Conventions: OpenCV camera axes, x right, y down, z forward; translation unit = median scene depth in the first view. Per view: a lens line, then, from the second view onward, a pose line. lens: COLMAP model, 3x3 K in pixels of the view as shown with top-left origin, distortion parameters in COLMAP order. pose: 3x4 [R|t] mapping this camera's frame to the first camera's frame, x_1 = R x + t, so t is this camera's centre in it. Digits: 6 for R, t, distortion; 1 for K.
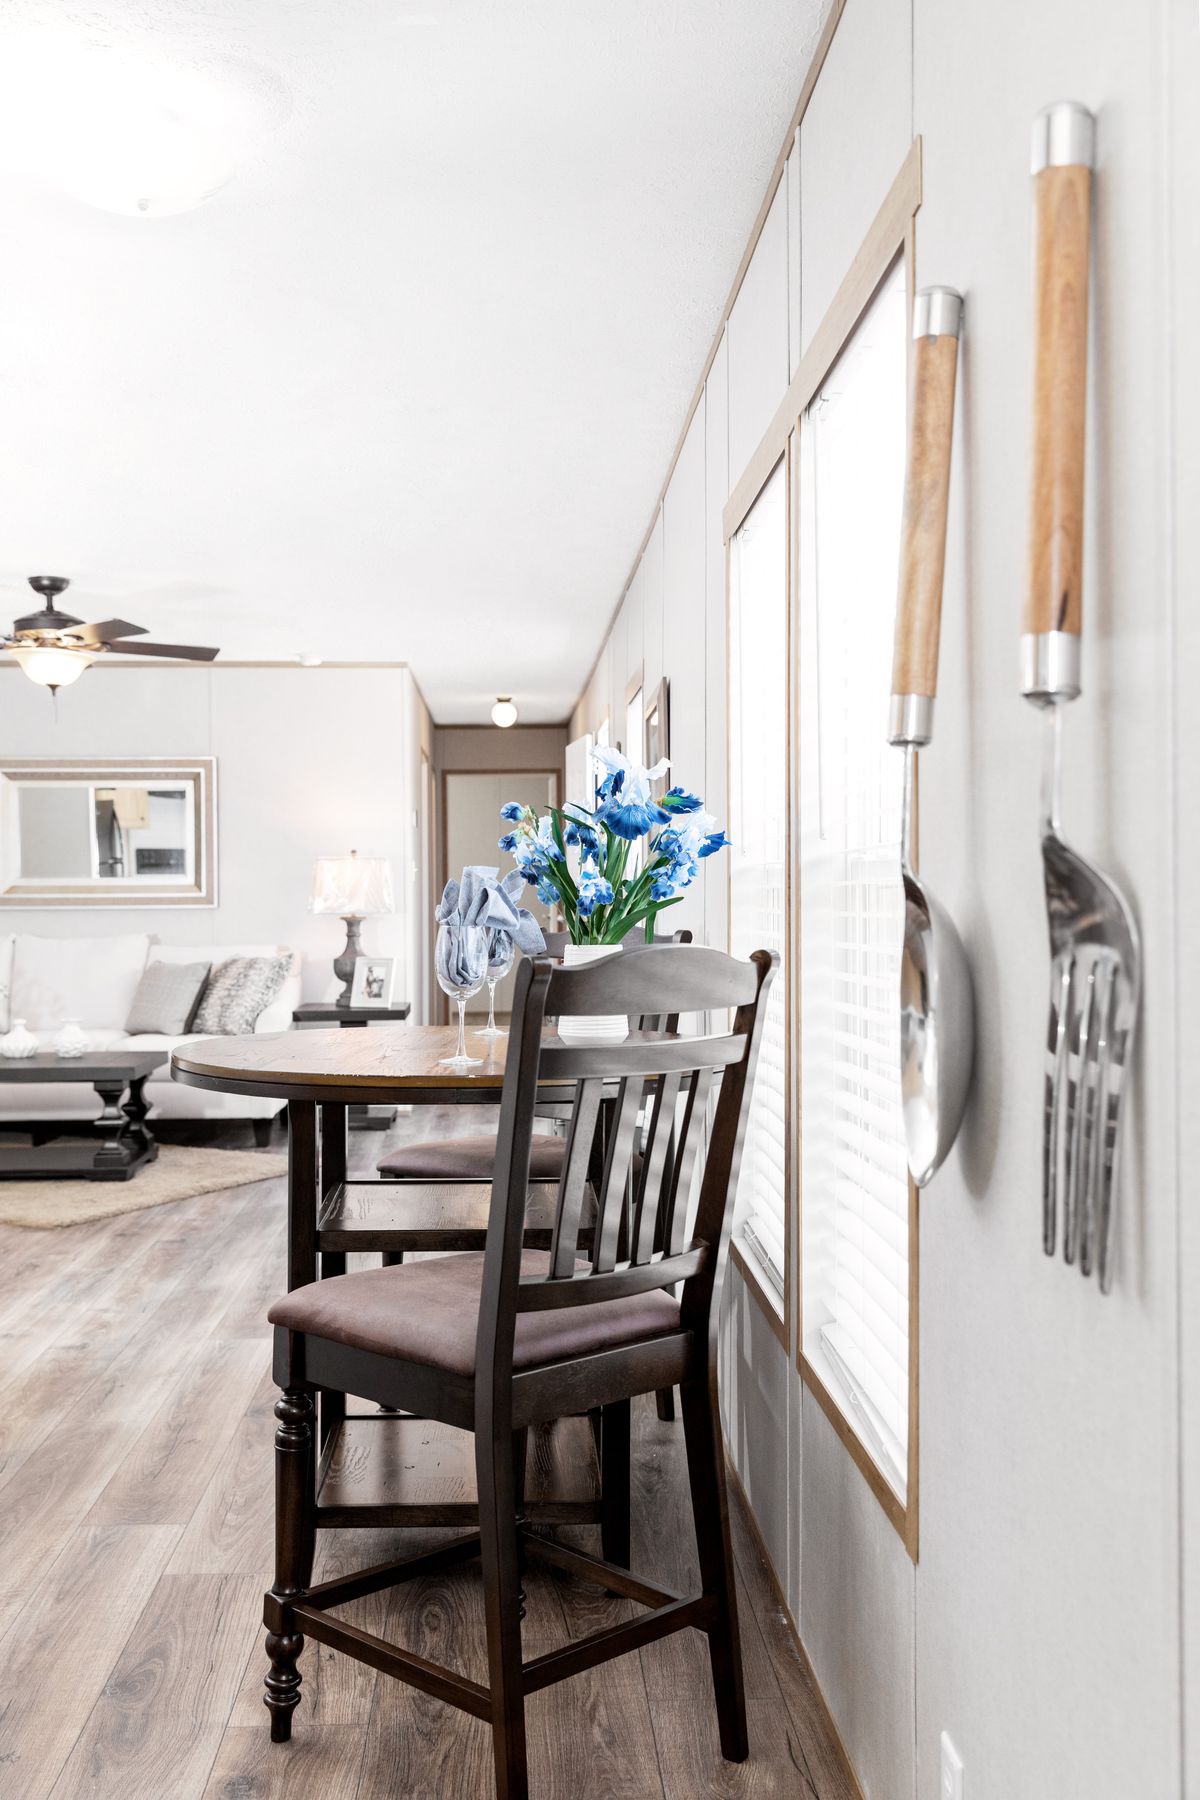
lens RADIAL K [[1697.4, 0, 608.4], [0, 1697.4, 889.0], [0, 0, 1]] dist [-0.015583, 0.000000]
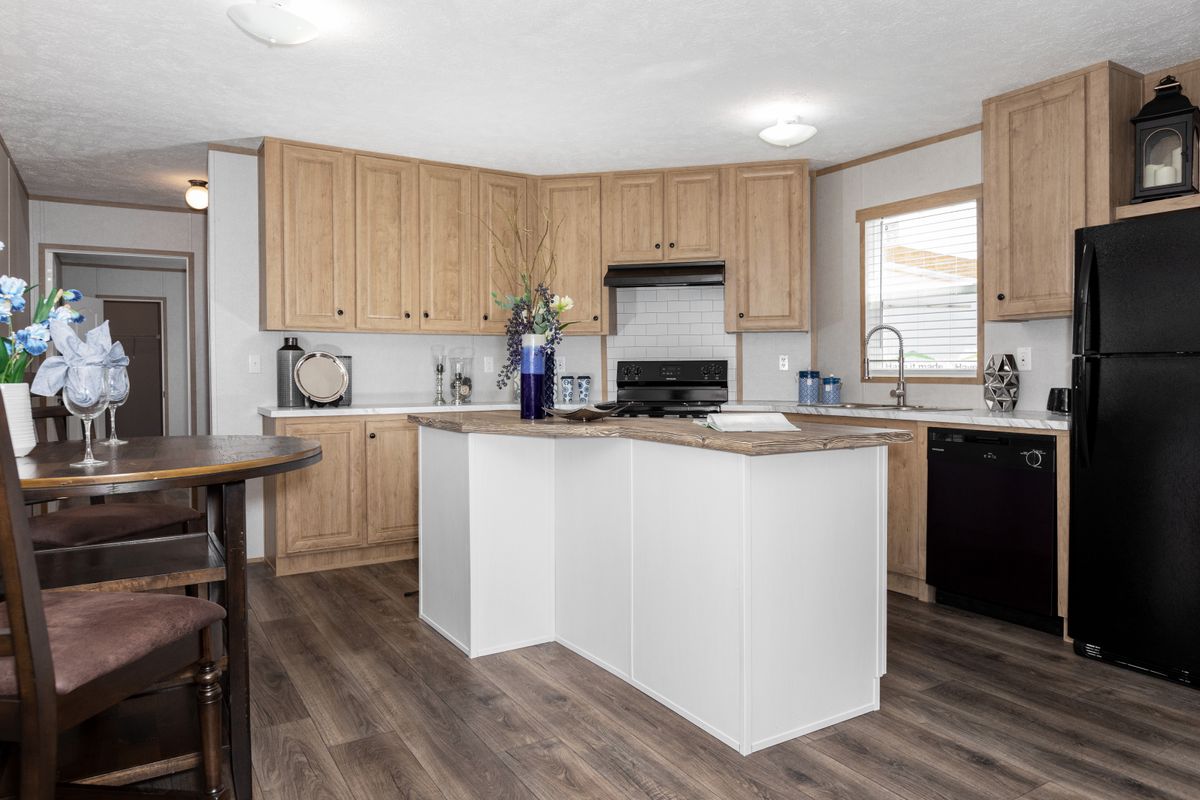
lens RADIAL K [[778.4, 0, 598.0], [0, 778.4, 359.8], [0, 0, 1]] dist [0.024091, 0.001057]
pose [[-0.878105, -0.003545, -0.478454, -0.067099], [0.003991, 0.999883, -0.014733, 0.015611], [0.478451, -0.014847, -0.877989, 0.995341]]
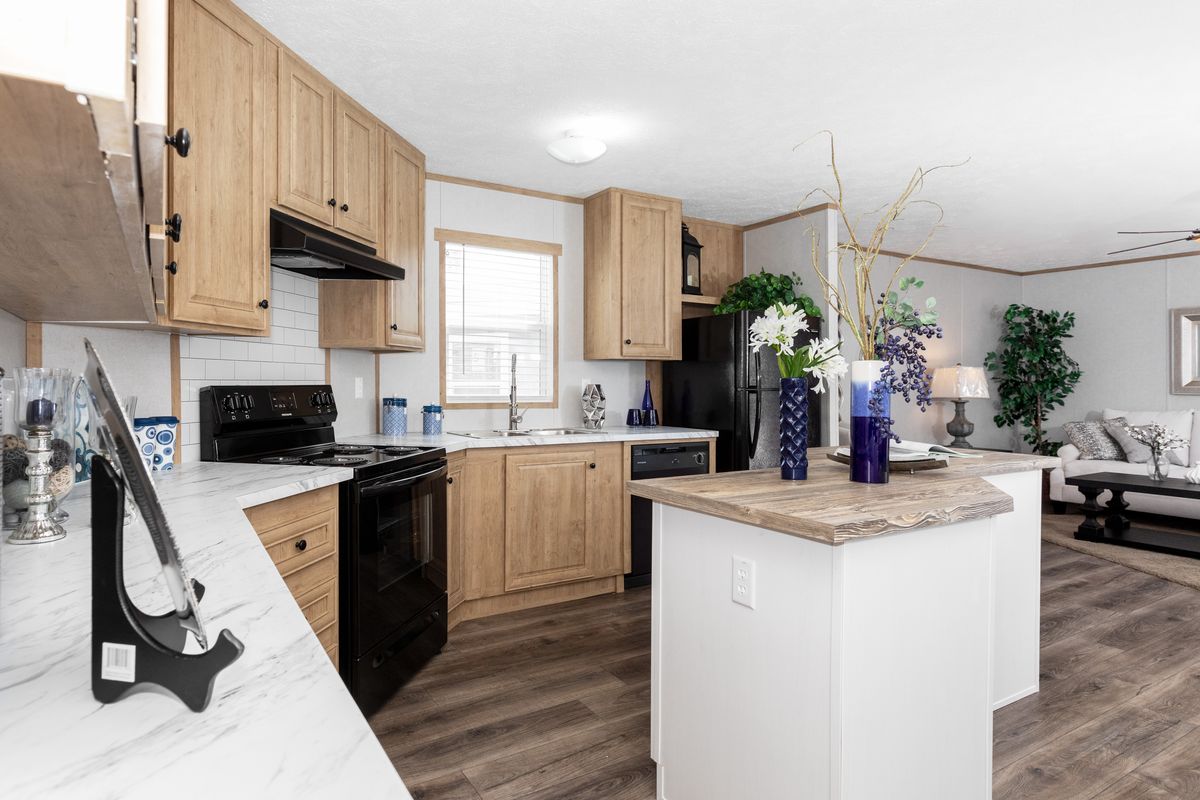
lens RADIAL K [[635.4, 0, 567.4], [0, 635.4, 384.5], [0, 0, 1]] dist [0.013416, -0.003767]
pose [[0.458614, 0.006507, -0.888612, -0.079953], [-0.001173, 0.999977, 0.006717, -0.003425], [0.888635, -0.002038, 0.458611, 0.172171]]
